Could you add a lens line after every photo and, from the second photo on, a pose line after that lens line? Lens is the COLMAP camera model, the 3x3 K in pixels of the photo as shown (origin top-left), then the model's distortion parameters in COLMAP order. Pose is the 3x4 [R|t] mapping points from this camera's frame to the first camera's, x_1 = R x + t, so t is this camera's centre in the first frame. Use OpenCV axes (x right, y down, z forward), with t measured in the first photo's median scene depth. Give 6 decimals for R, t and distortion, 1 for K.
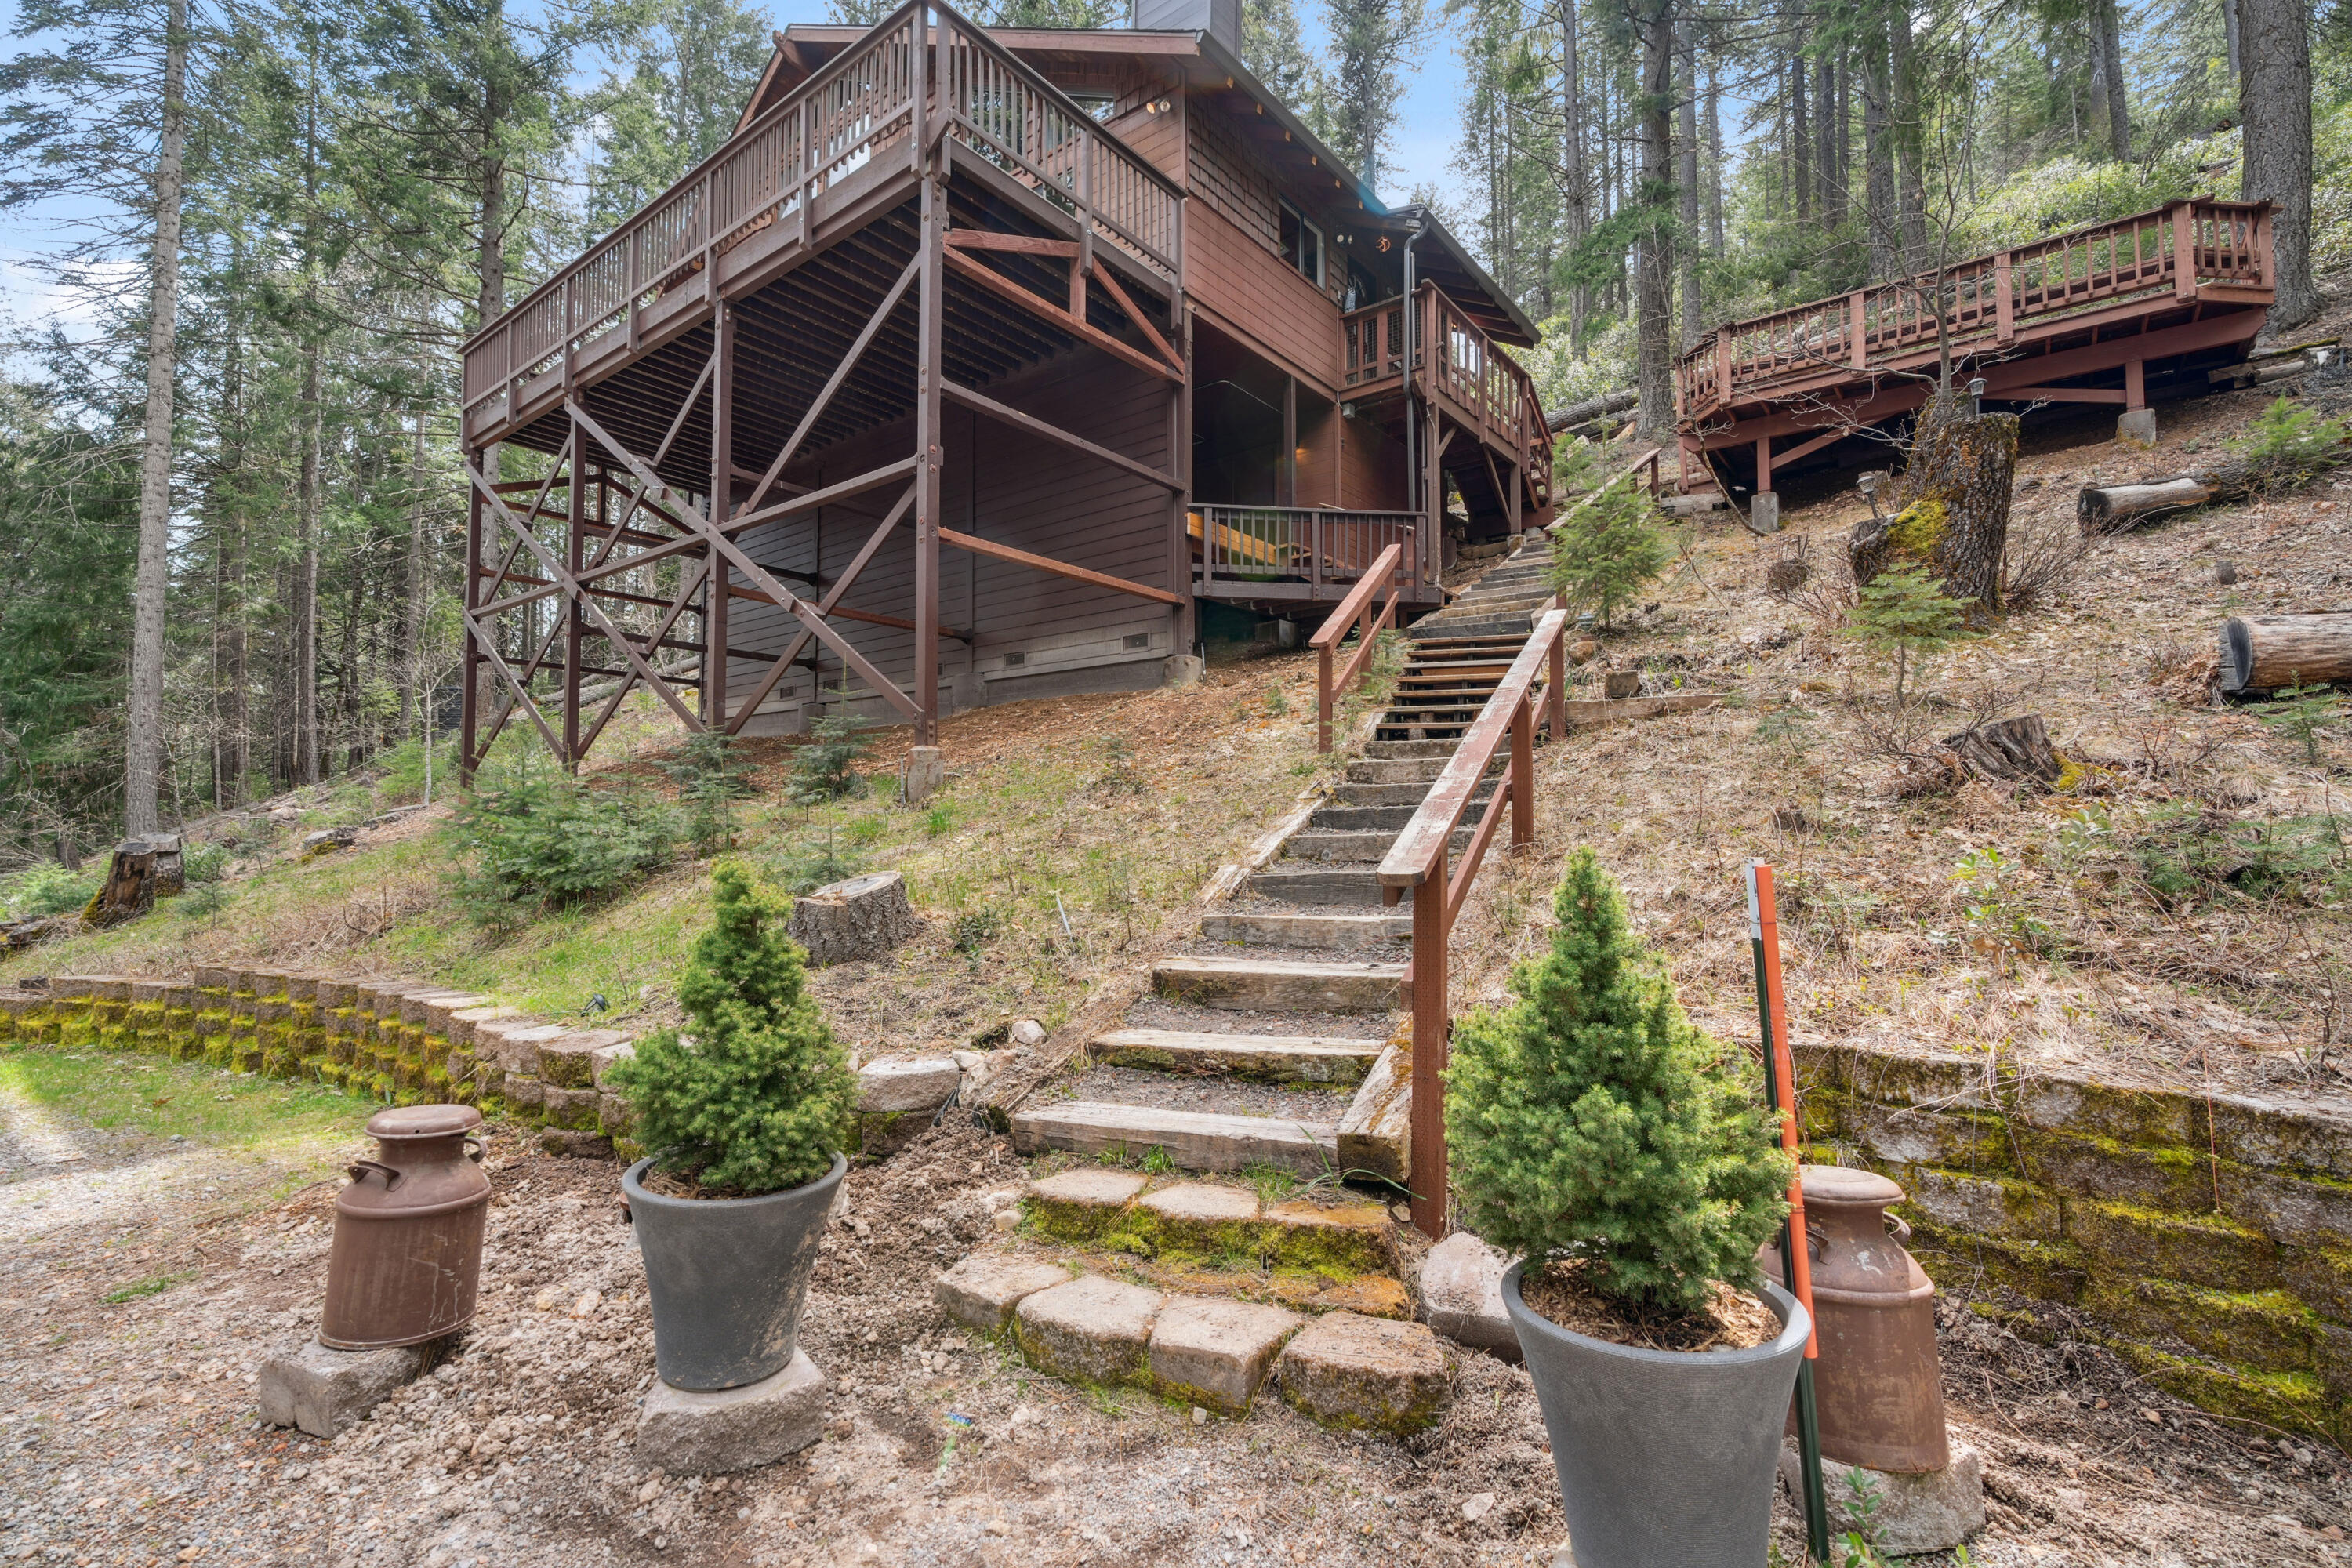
lens RADIAL K [[1052.7, 0, 1179.8], [0, 1052.7, 784.8], [0, 0, 1]] dist [-0.008956, 0.002675]
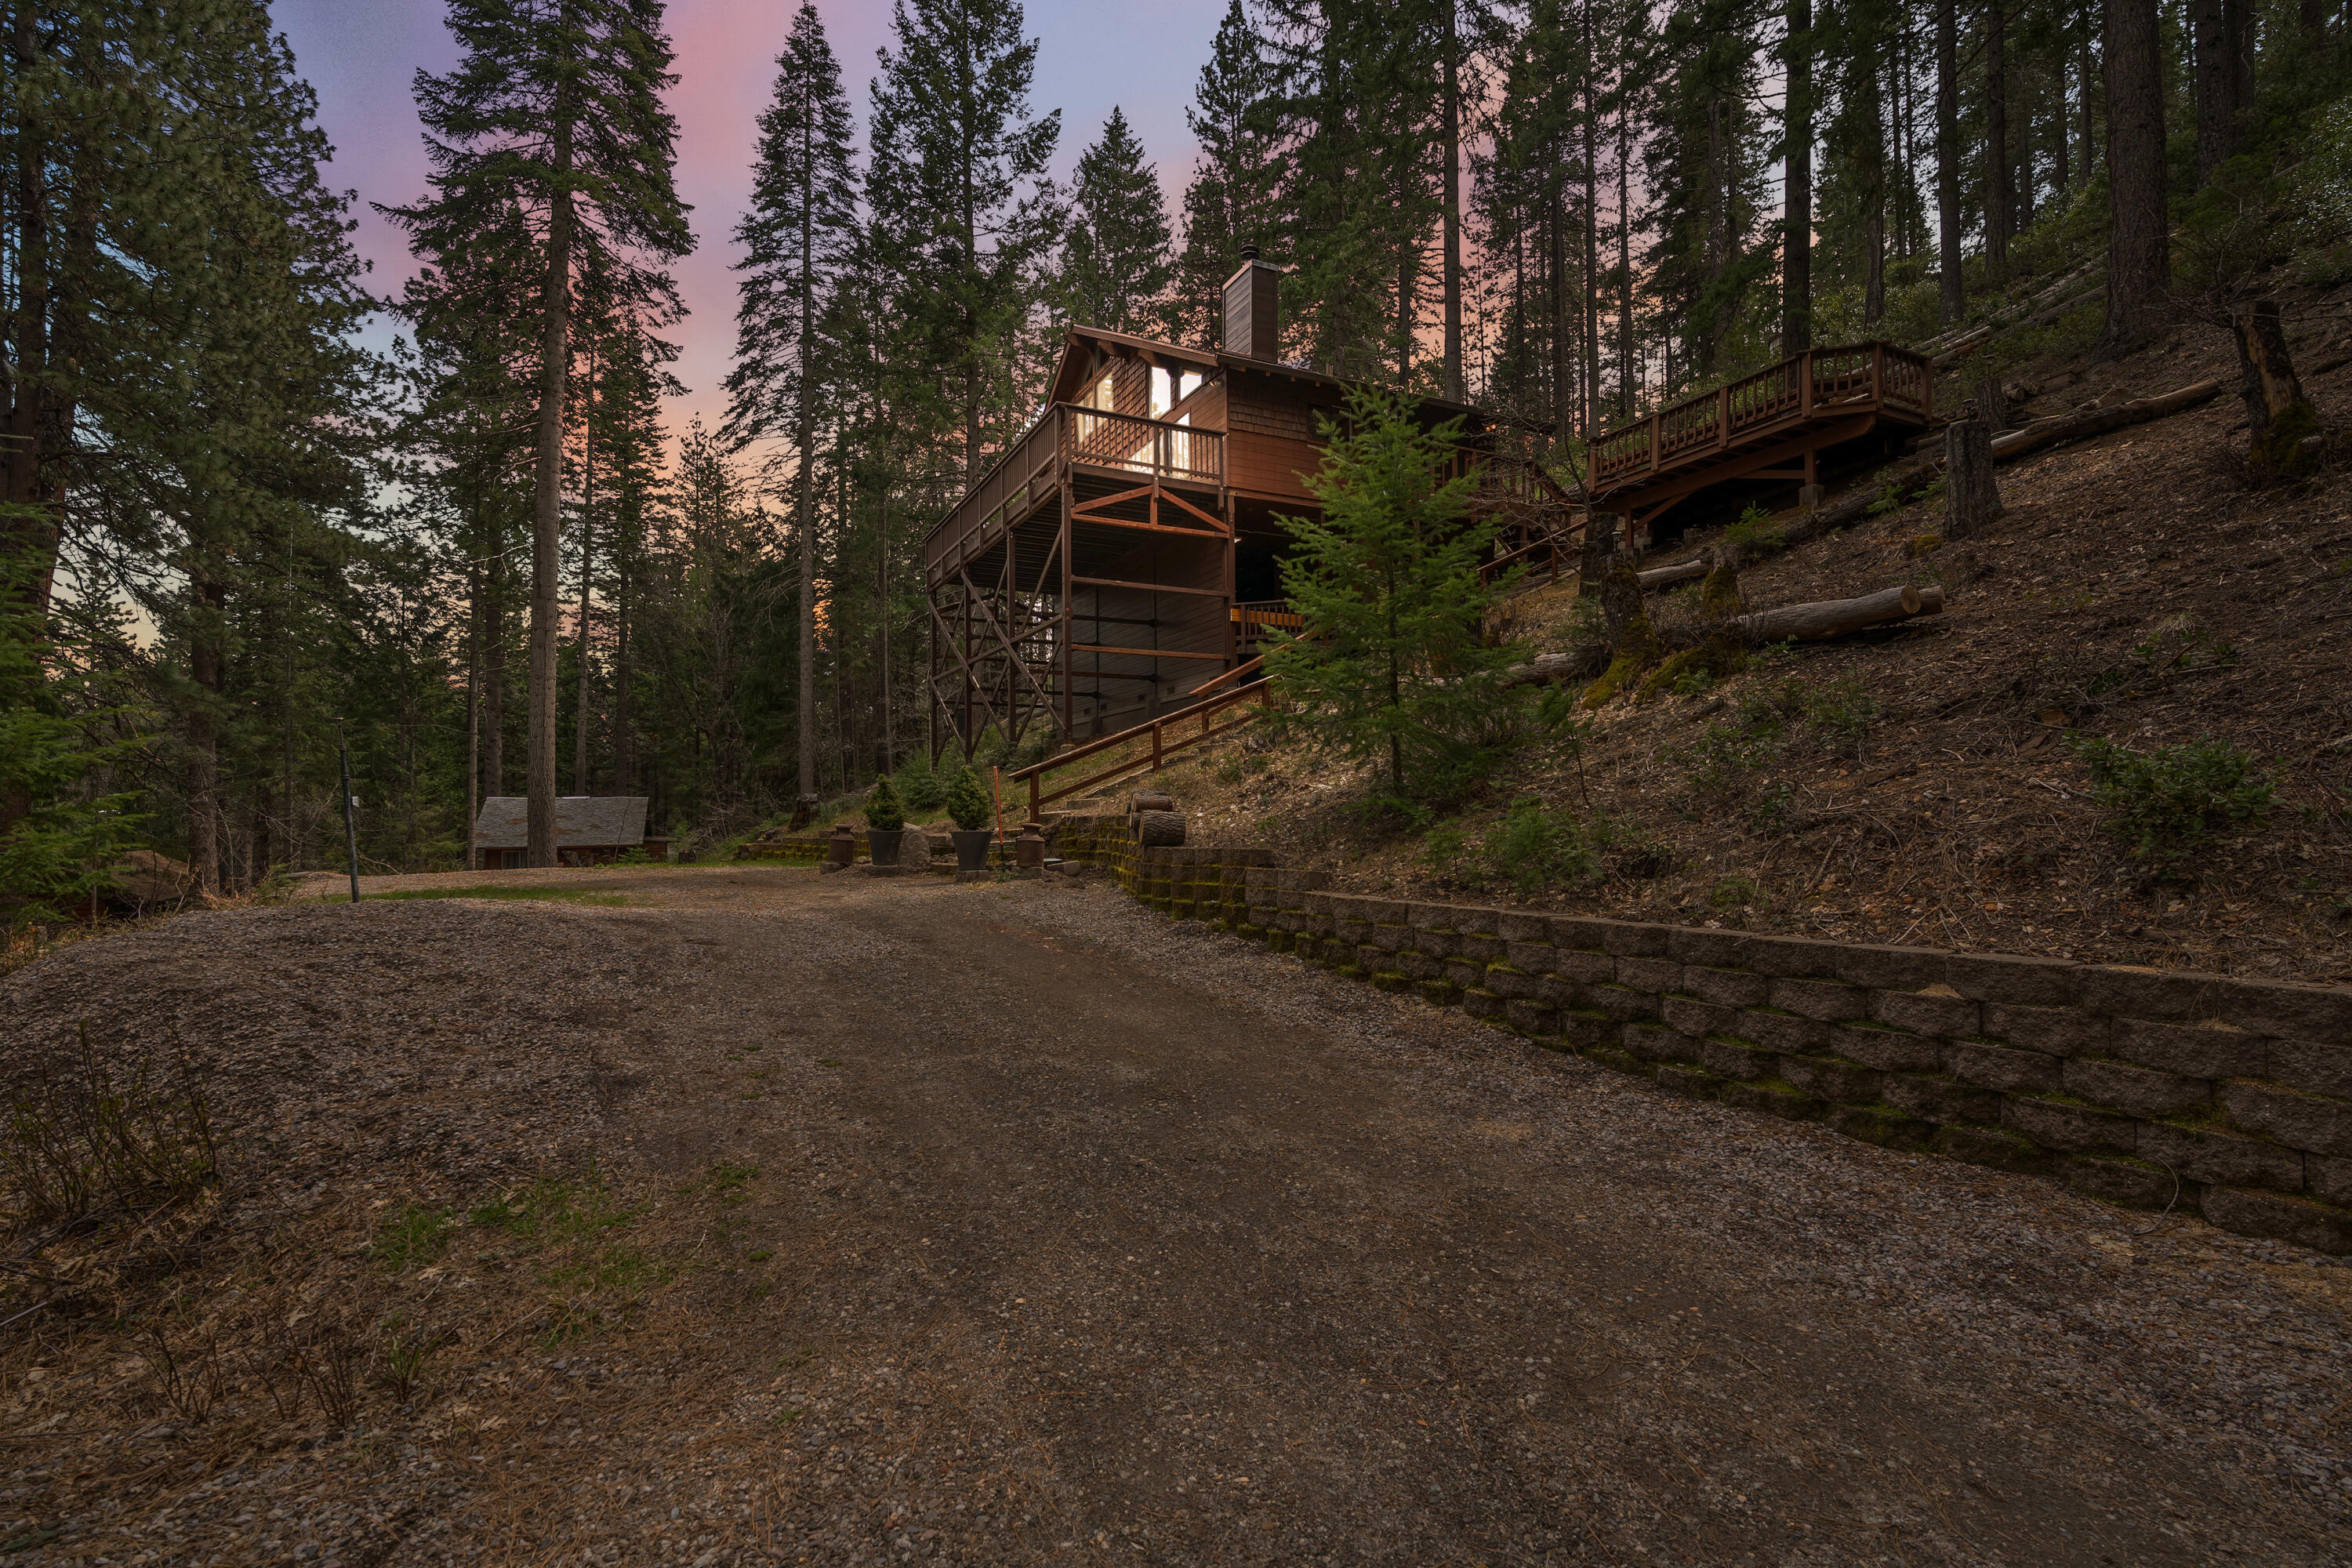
lens RADIAL K [[1052.7, 0, 1181.1], [0, 1052.7, 781.8], [0, 0, 1]] dist [-0.008956, 0.002675]
pose [[0.903784, -0.021550, -0.427445, 0.674054], [0.028820, 0.999529, 0.010546, 0.019358], [0.427016, -0.021850, 0.903980, -0.668140]]
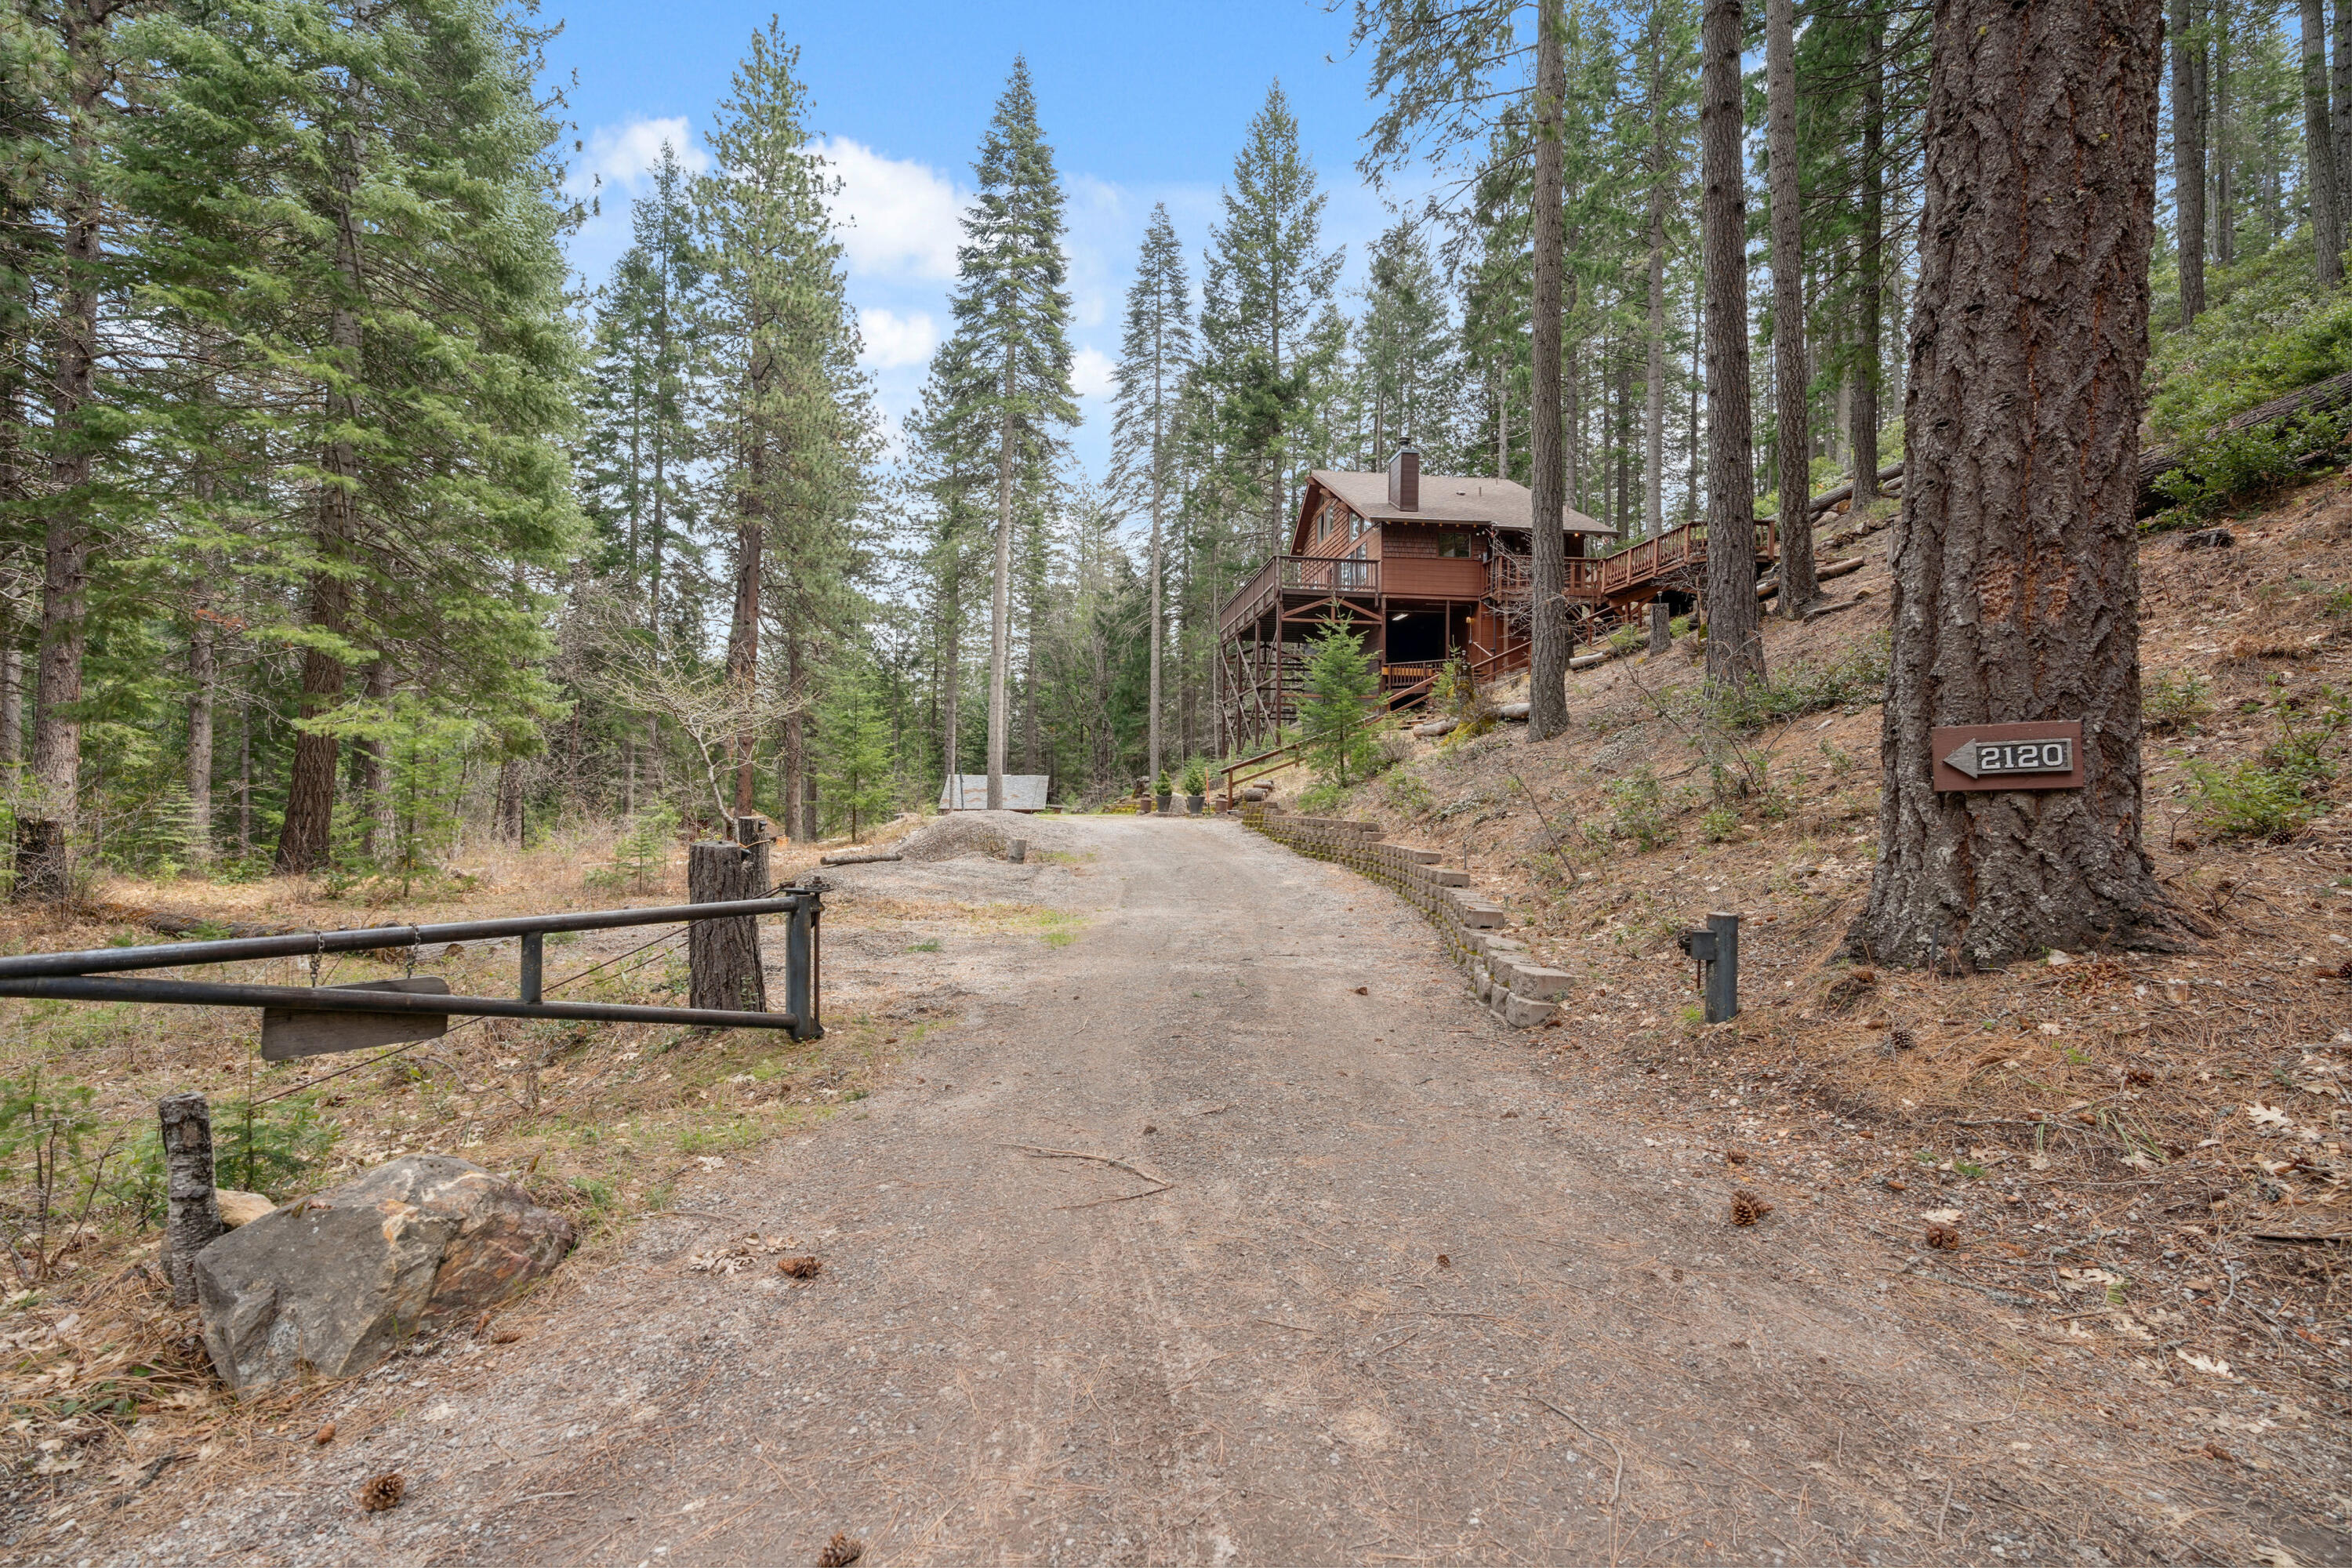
lens RADIAL K [[1052.7, 0, 1184.3], [0, 1052.7, 735.5], [0, 0, 1]] dist [-0.008956, 0.002675]
pose [[0.714285, -0.033251, -0.699064, 1.615293], [0.023022, 0.999446, -0.024015, -0.006821], [0.699476, 0.001060, 0.714655, -1.465472]]
